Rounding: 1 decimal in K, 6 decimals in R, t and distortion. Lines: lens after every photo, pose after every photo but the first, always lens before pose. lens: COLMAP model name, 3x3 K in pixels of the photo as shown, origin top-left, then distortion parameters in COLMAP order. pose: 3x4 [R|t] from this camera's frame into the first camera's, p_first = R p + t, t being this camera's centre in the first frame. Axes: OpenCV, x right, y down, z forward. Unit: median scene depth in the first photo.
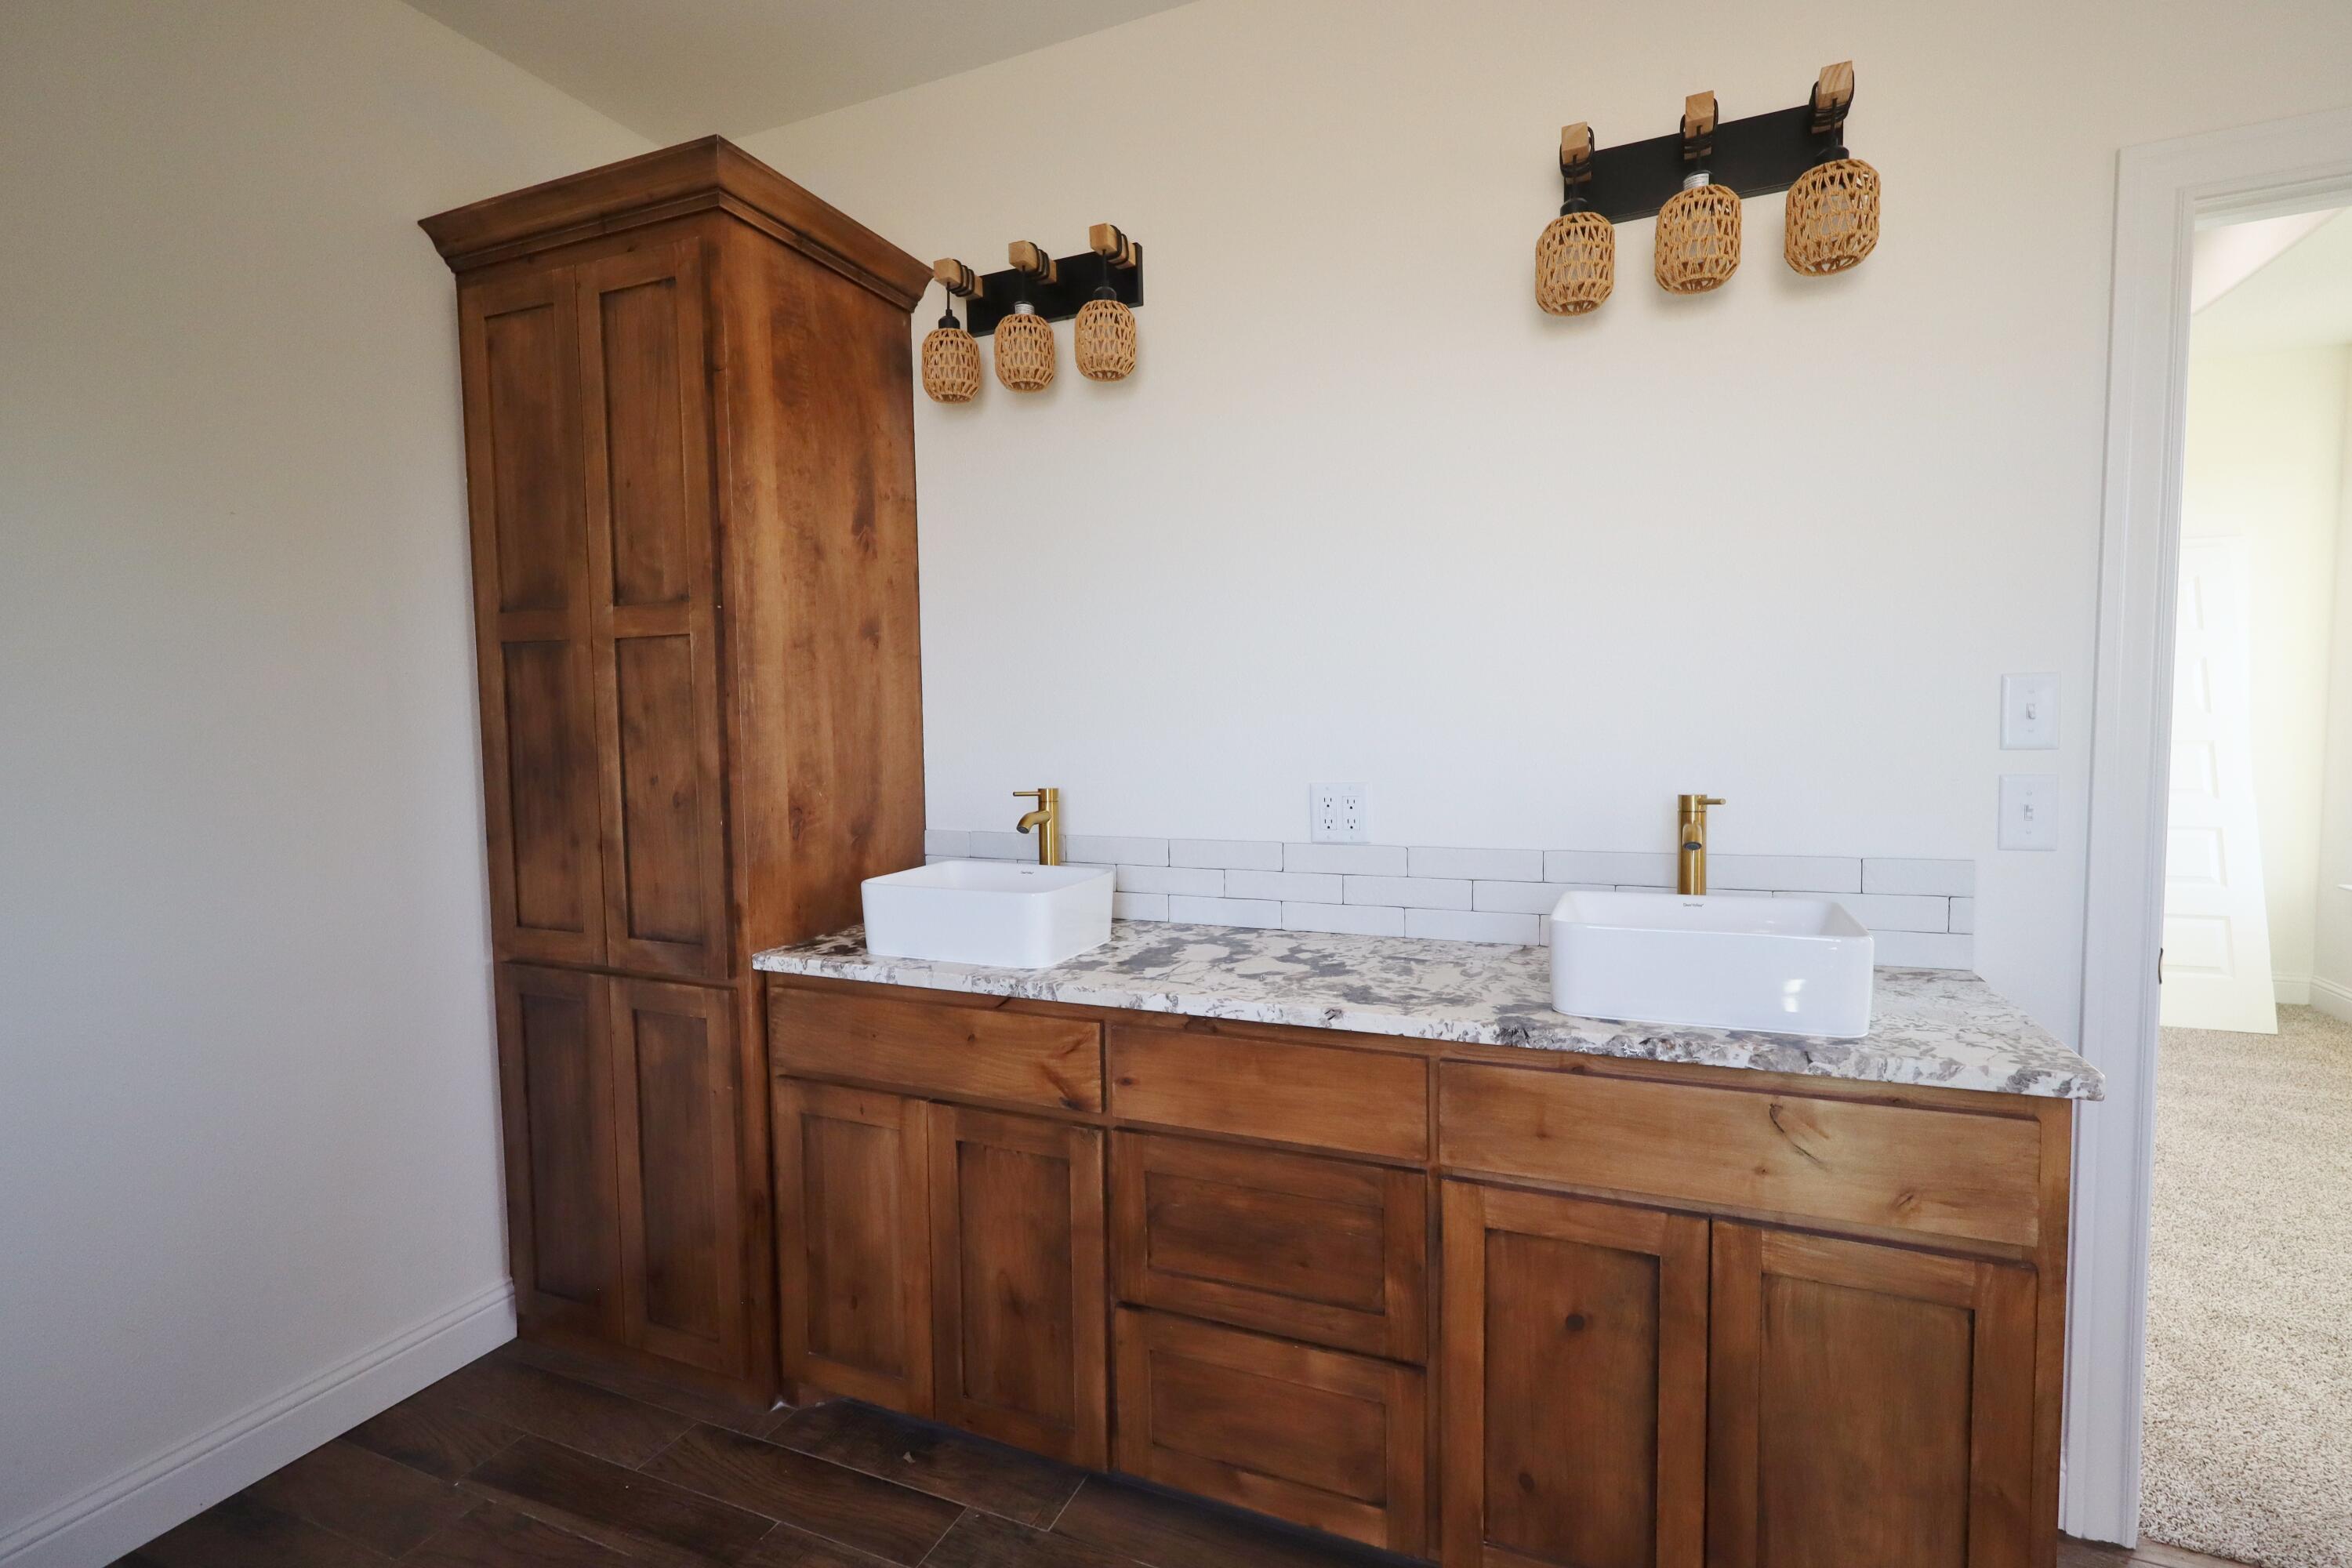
lens RADIAL K [[1083.1, 0, 1156.2], [0, 1083.1, 783.8], [0, 0, 1]] dist [-0.000084, 0.000355]
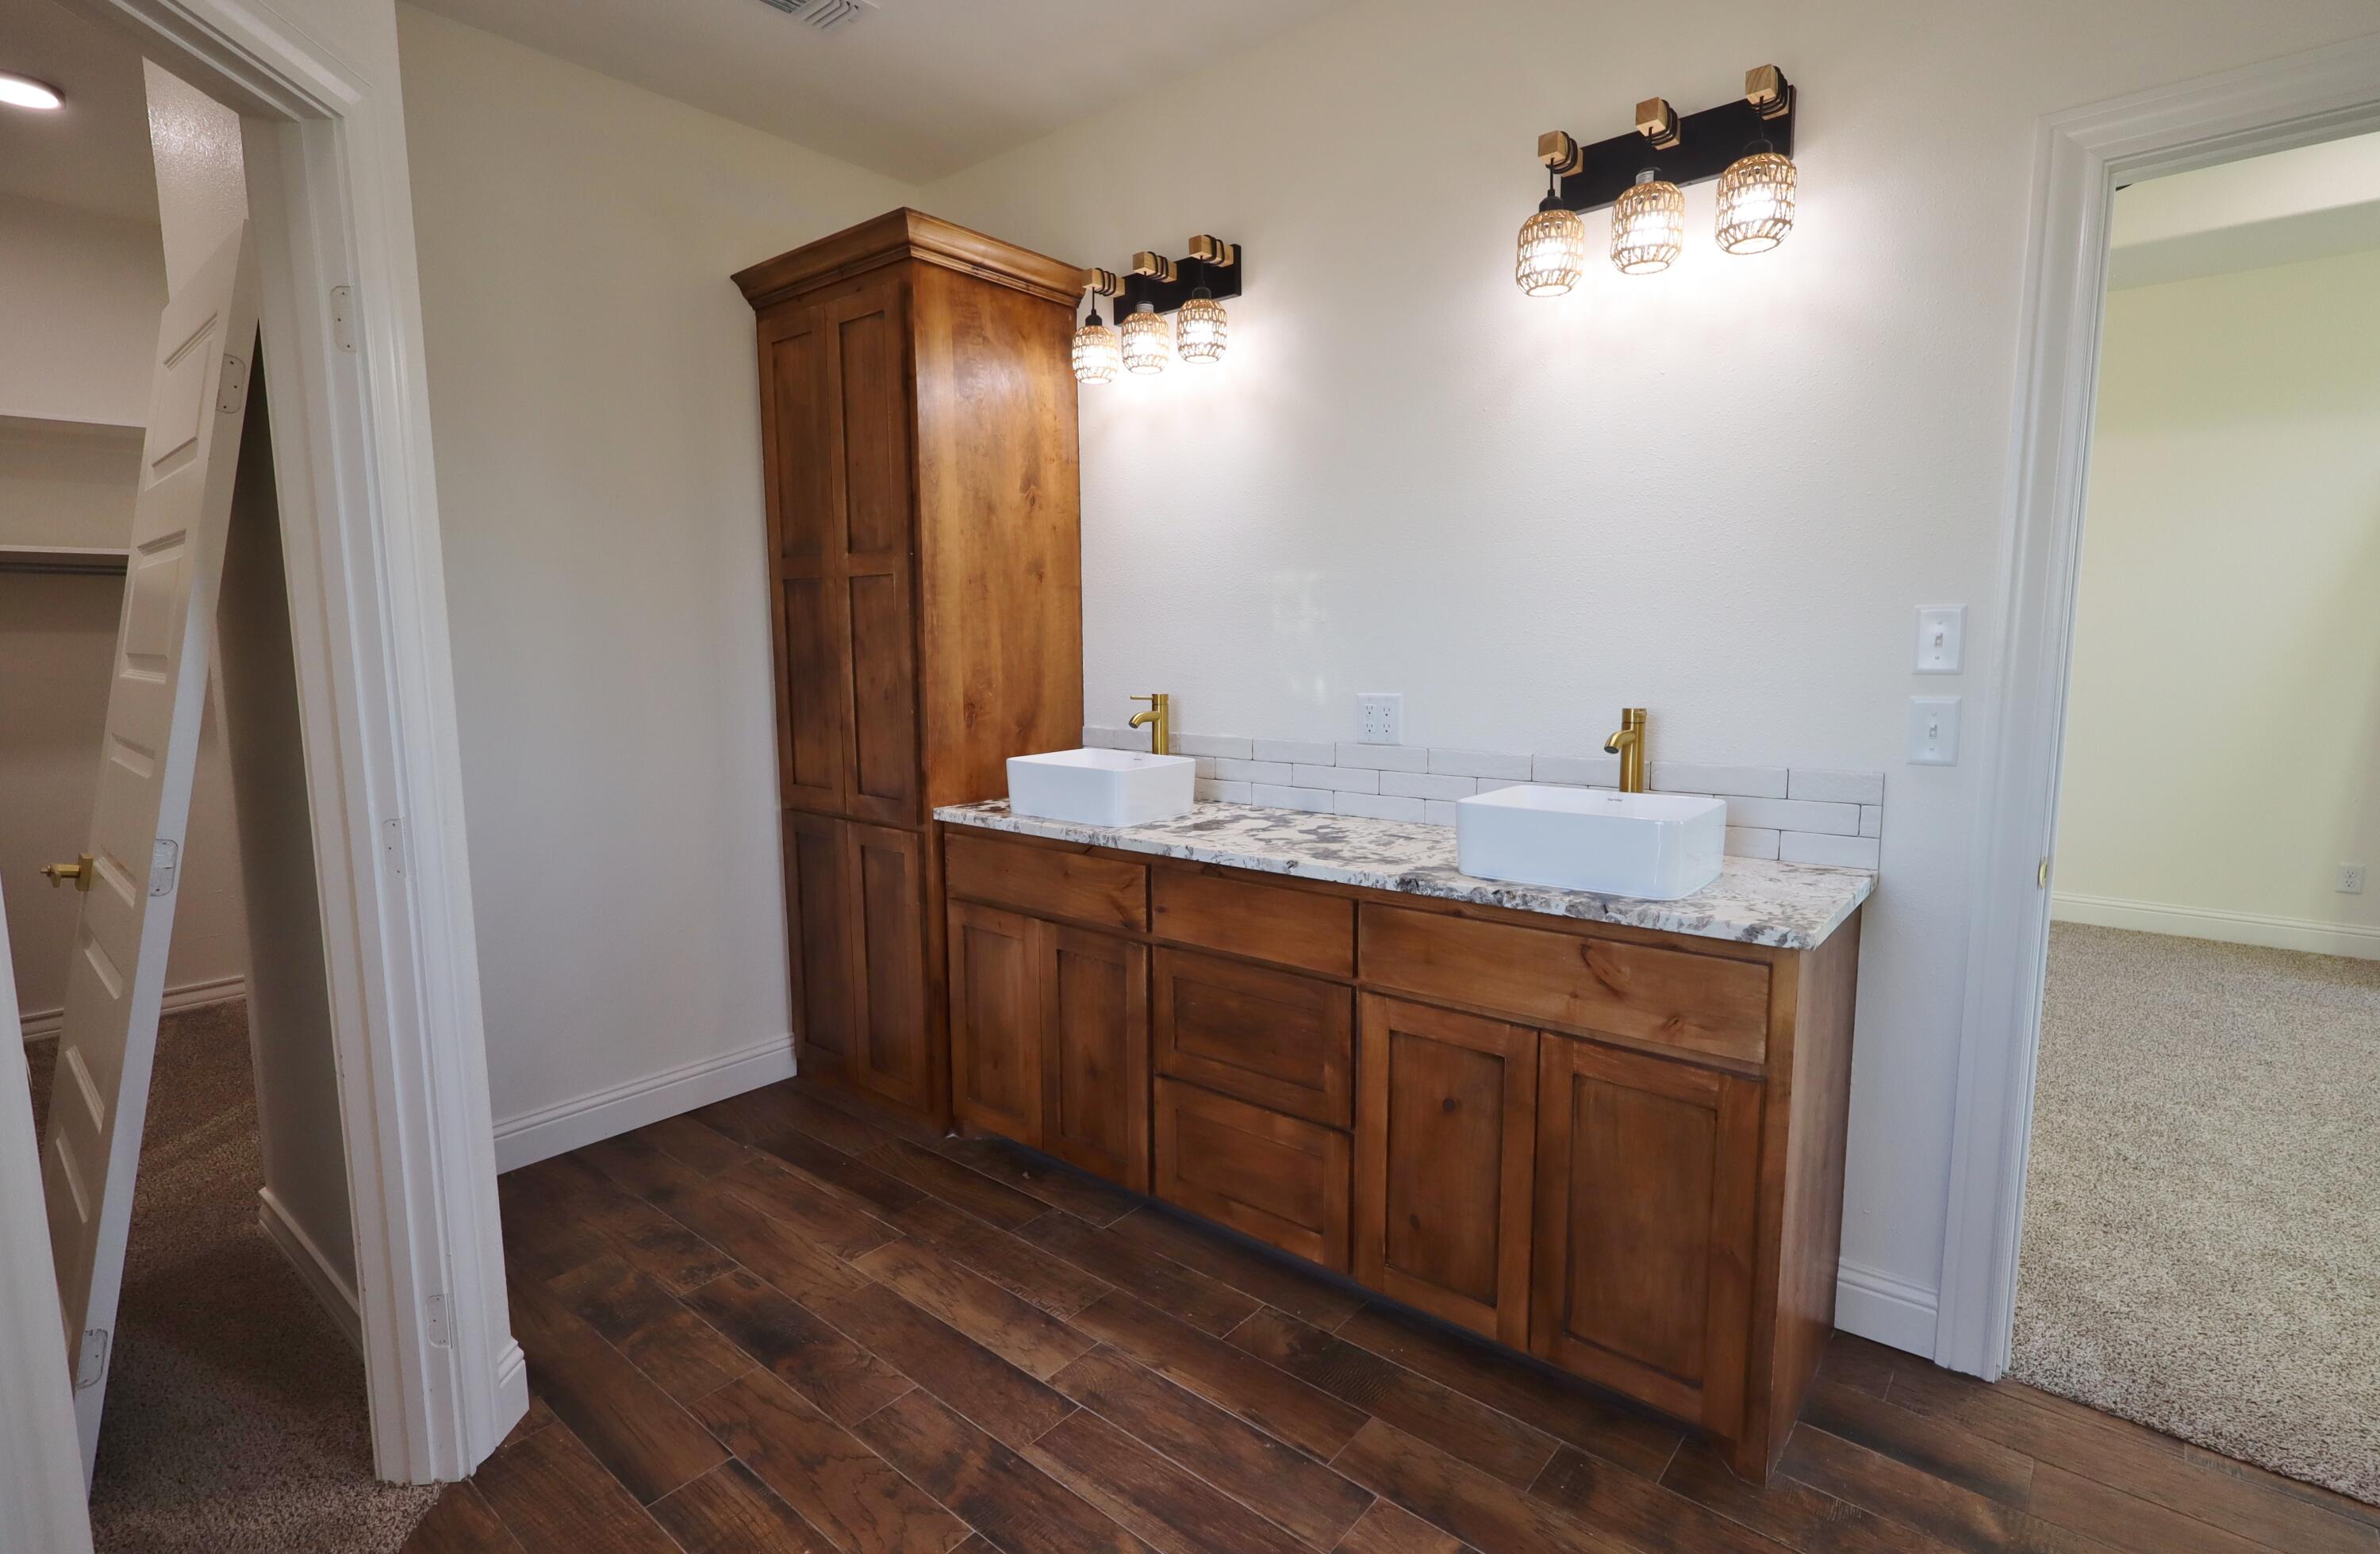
lens RADIAL K [[1121.8, 0, 1190.0], [0, 1121.8, 777.0], [0, 0, 1]] dist [-0.000178, 0.000058]
pose [[0.960551, 0.043606, -0.274662, 0.354871], [-0.026262, 0.997440, 0.066514, 0.015378], [0.276860, -0.056677, 0.959237, -0.294805]]
